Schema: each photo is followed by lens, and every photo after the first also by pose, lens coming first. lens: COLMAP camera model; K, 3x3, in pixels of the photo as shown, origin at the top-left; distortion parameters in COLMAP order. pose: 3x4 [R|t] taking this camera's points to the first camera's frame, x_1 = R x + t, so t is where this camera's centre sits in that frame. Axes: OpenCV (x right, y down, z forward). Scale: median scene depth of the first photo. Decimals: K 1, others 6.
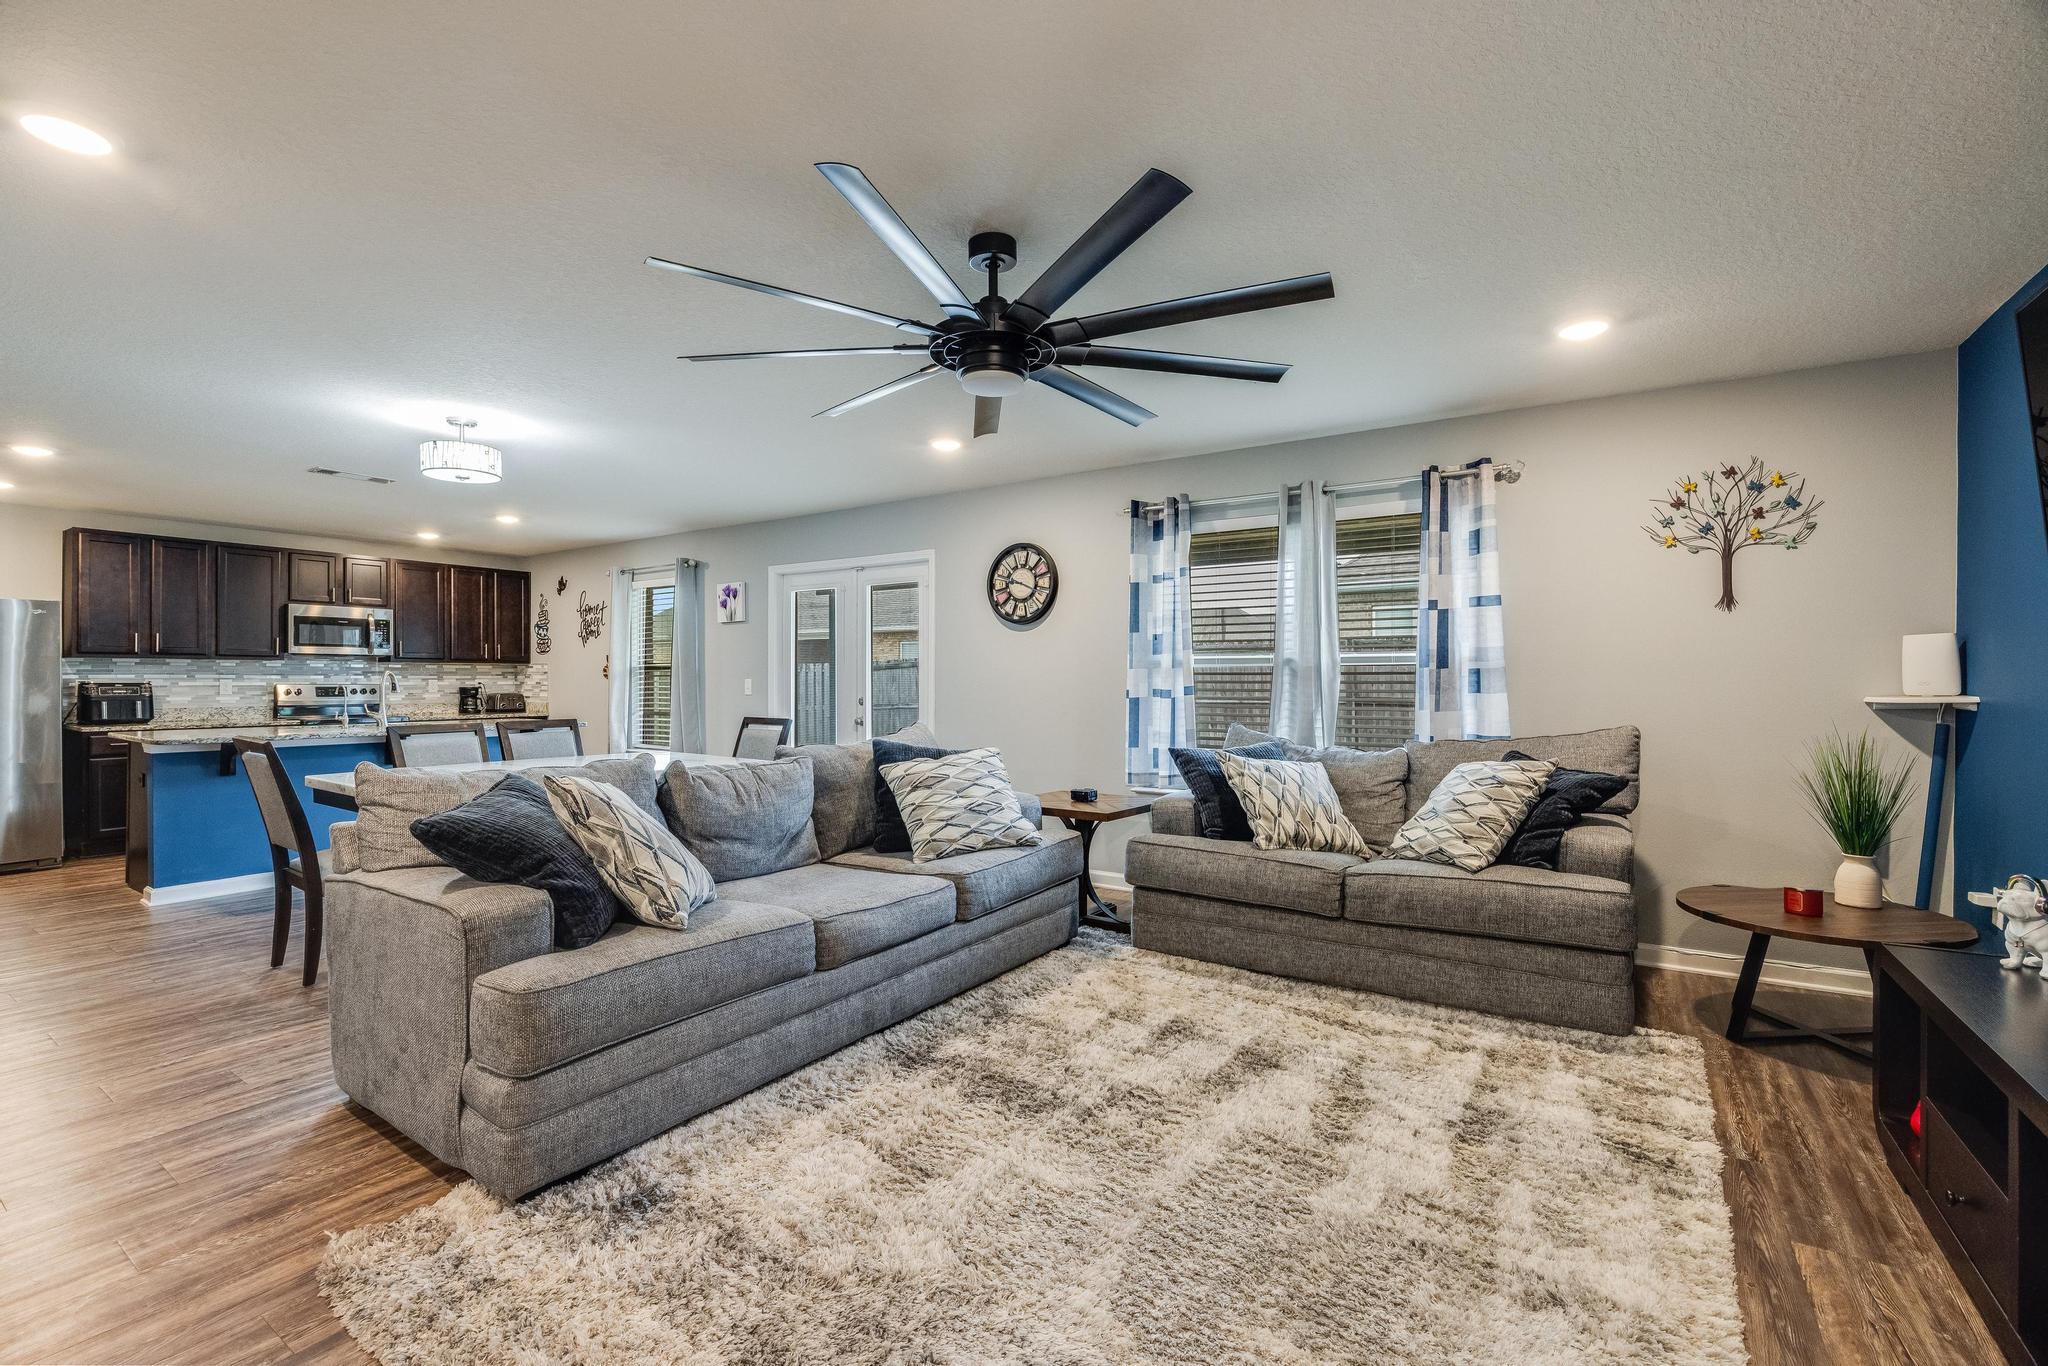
lens RADIAL K [[888.9, 0, 1022.6], [0, 888.9, 683.8], [0, 0, 1]] dist [-0.003477, -0.000225]
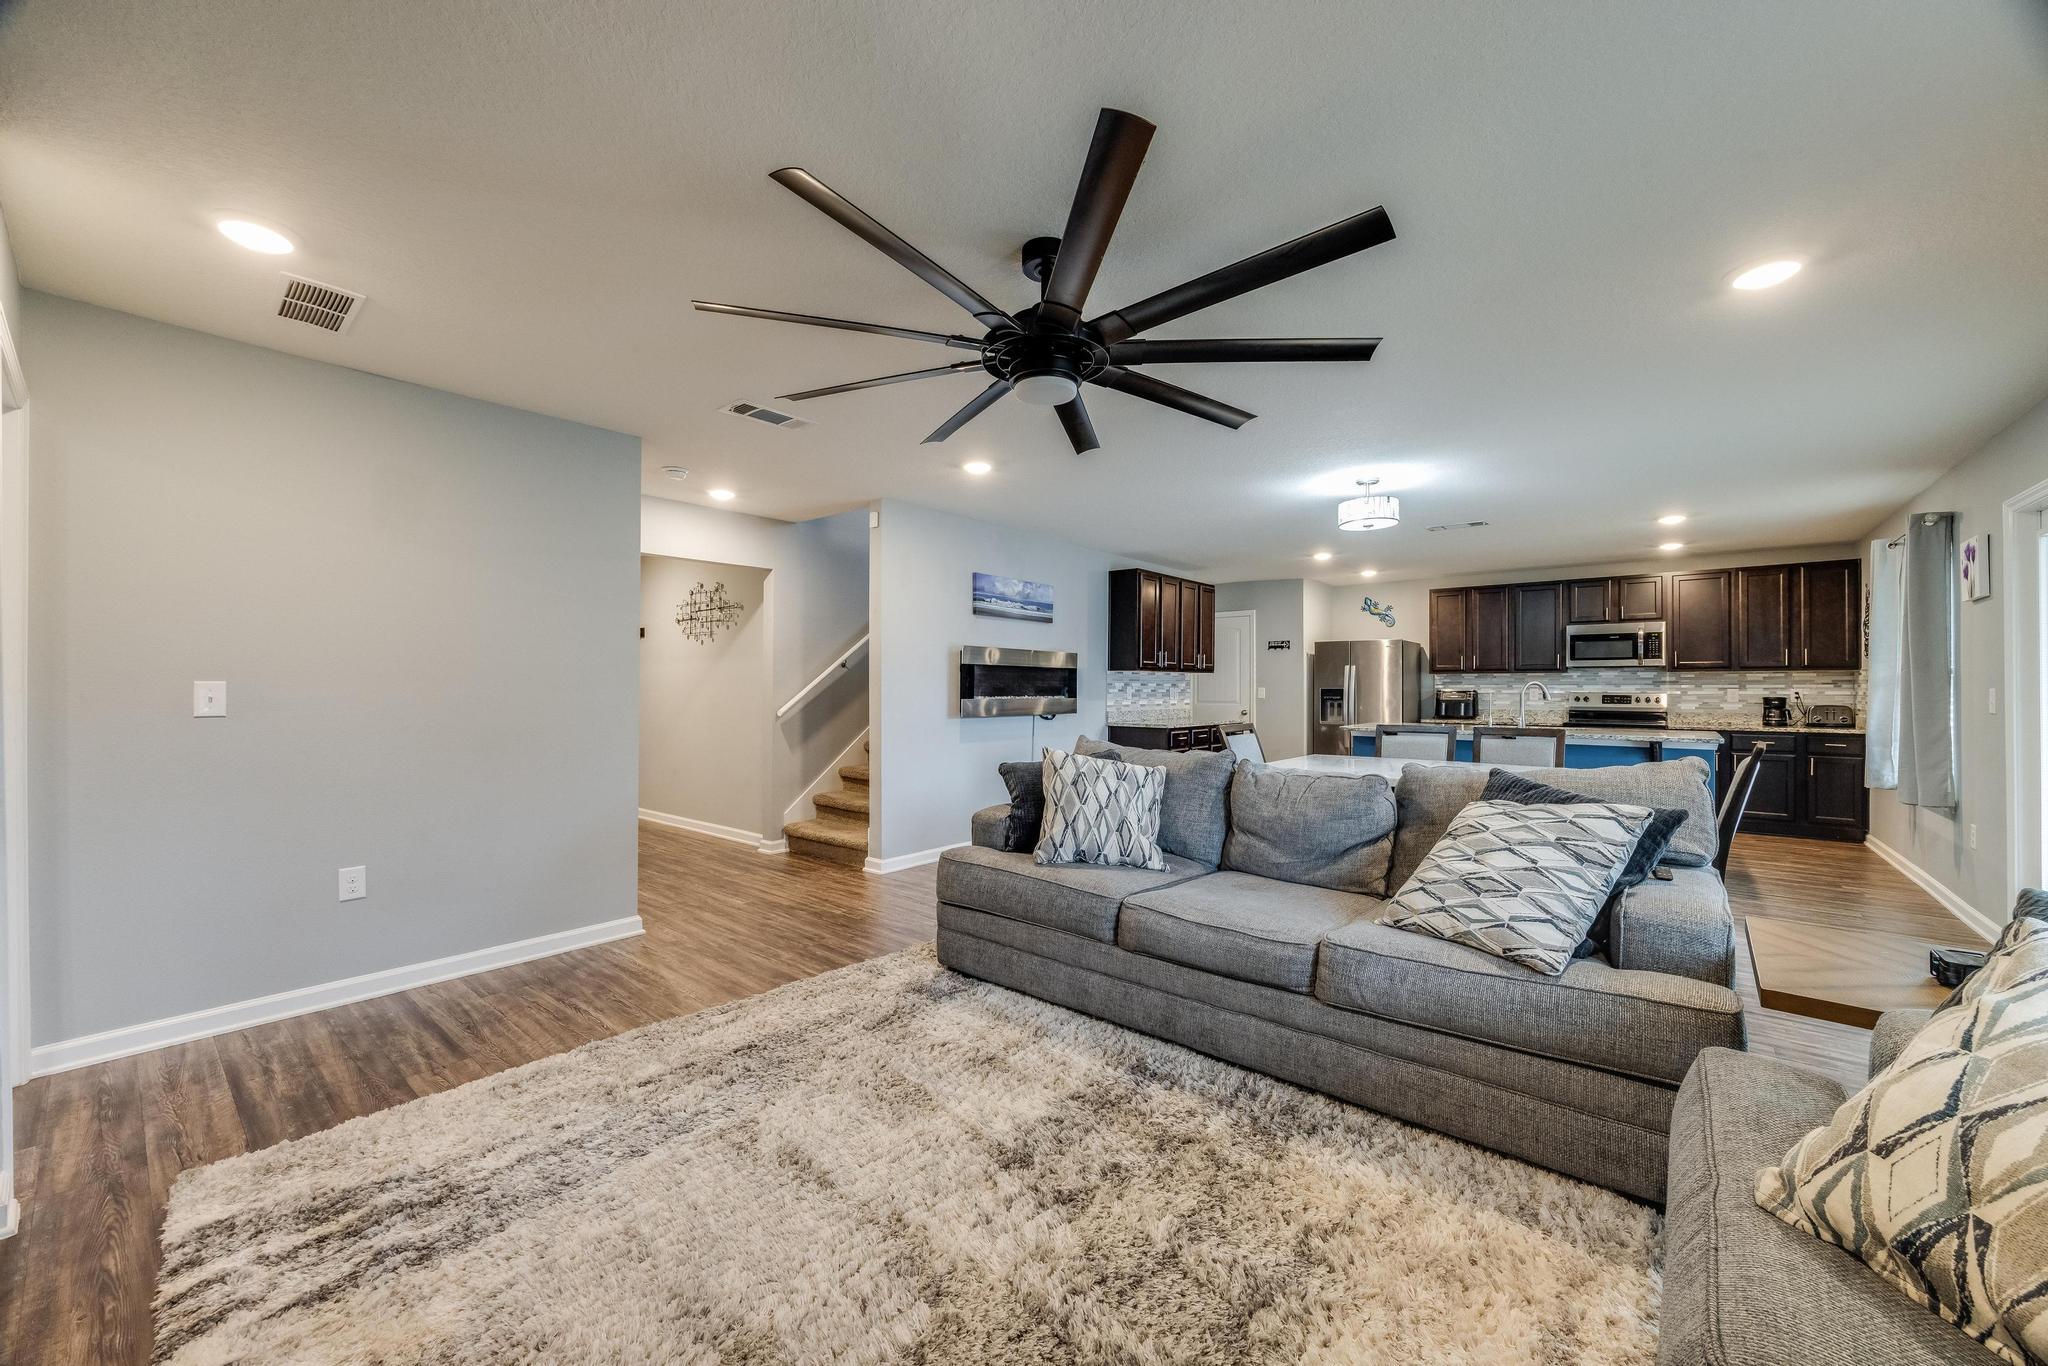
lens RADIAL K [[779.4, 0, 1028.0], [0, 779.4, 681.2], [0, 0, 1]] dist [0.003222, 0.000385]
pose [[-0.105674, -0.008716, -0.994363, 0.305430], [-0.006176, 0.999948, -0.008109, -0.001741], [0.994382, 0.005284, -0.105723, 0.391622]]
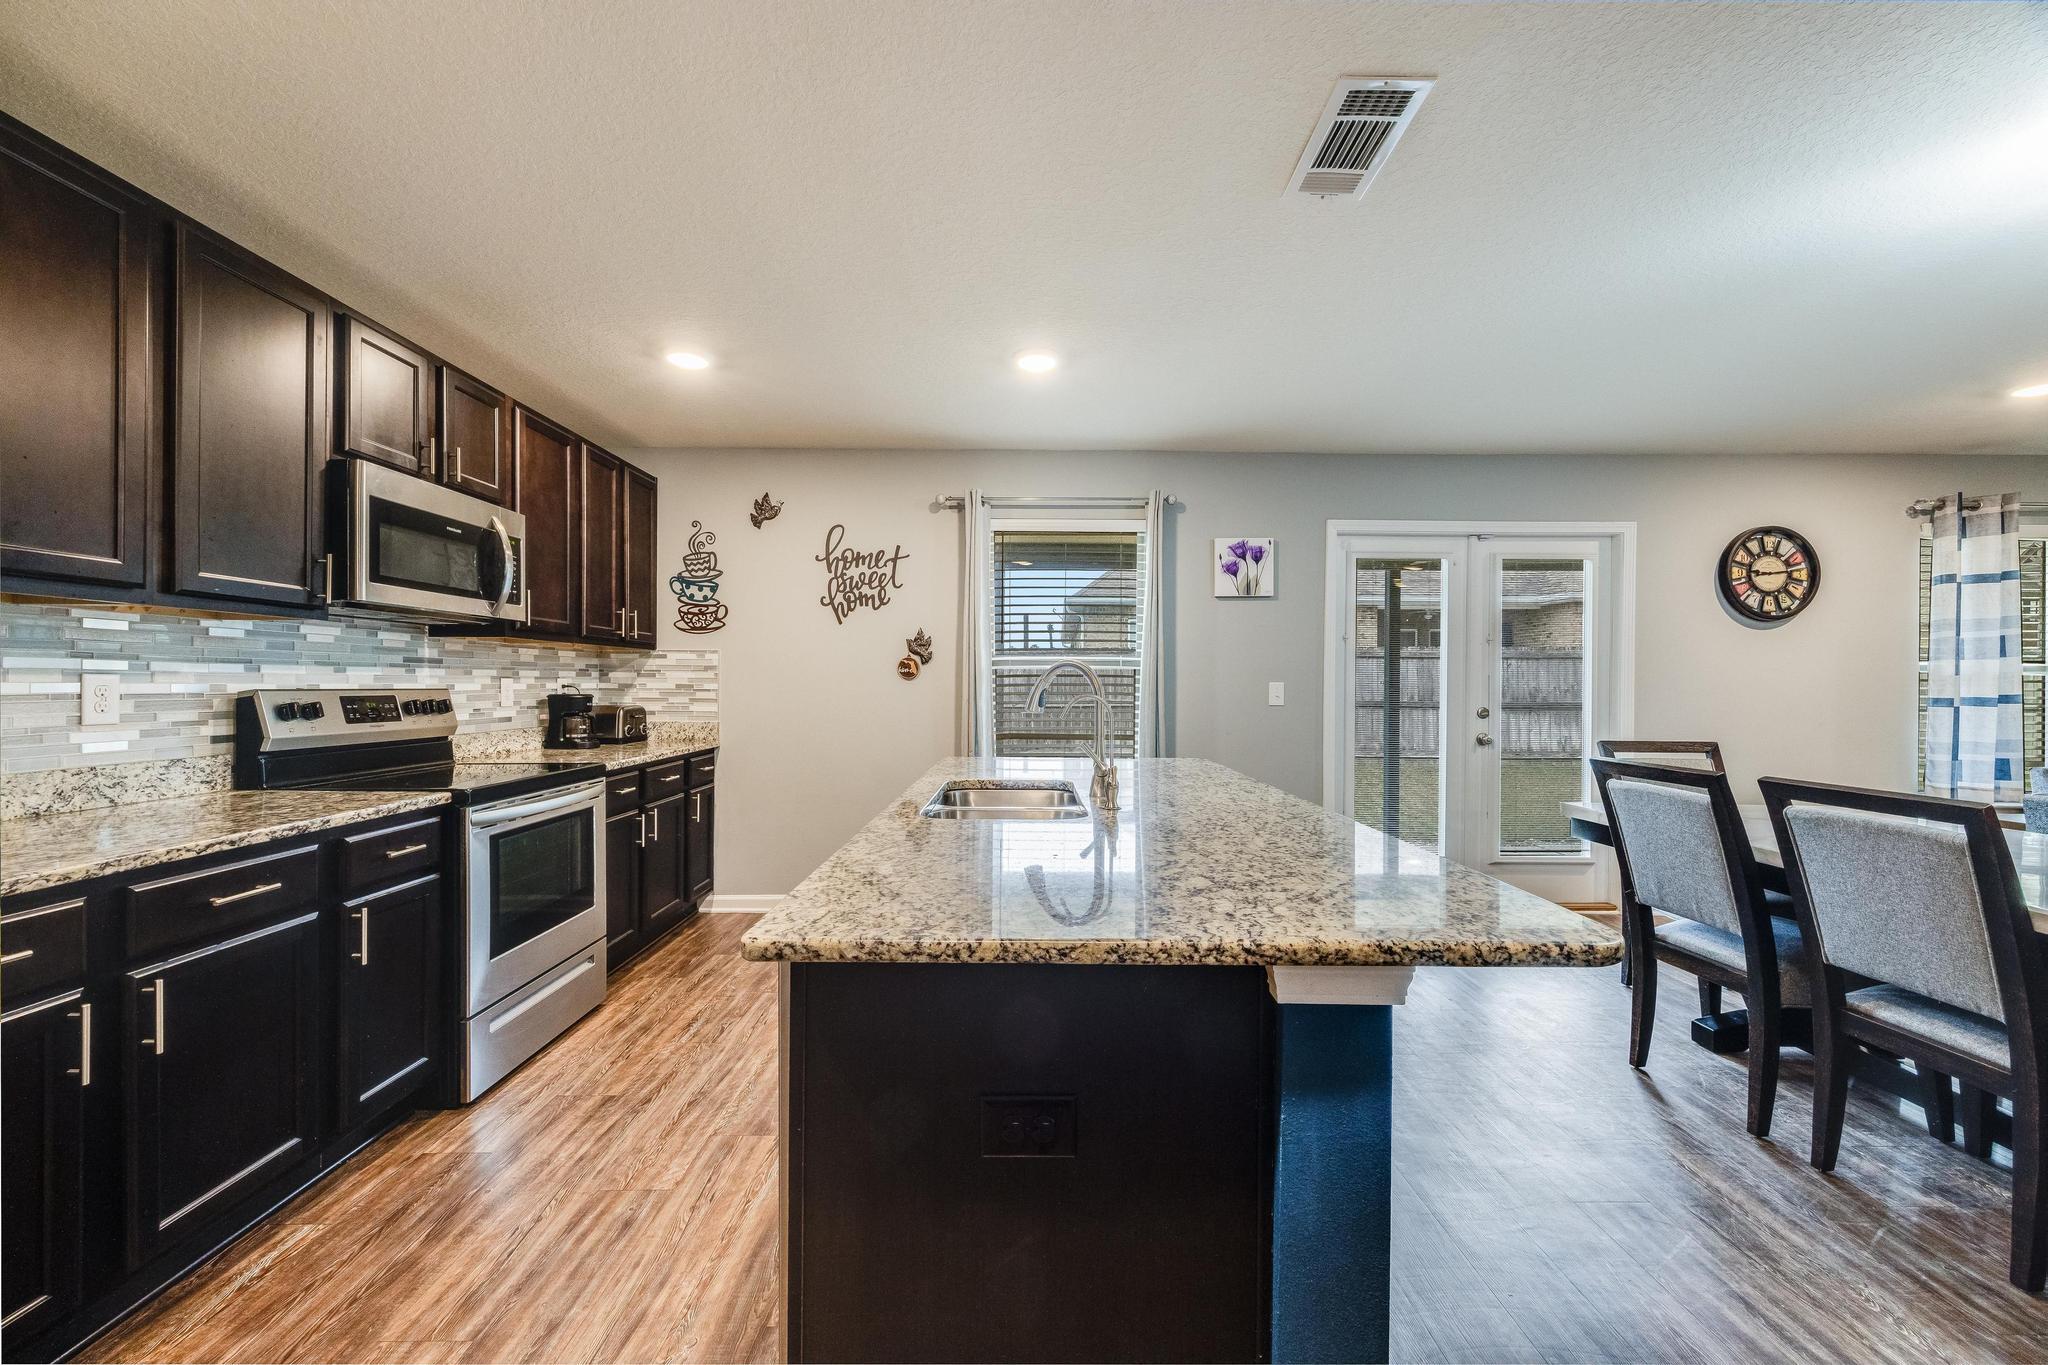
lens RADIAL K [[784.5, 0, 1027.6], [0, 784.5, 685.8], [0, 0, 1]] dist [-0.001482, -0.001284]
pose [[0.829585, 0.002922, 0.558374, -0.790297], [-0.003517, 0.999994, -0.000008, -0.002351], [-0.558370, -0.001957, 0.829590, 0.604865]]
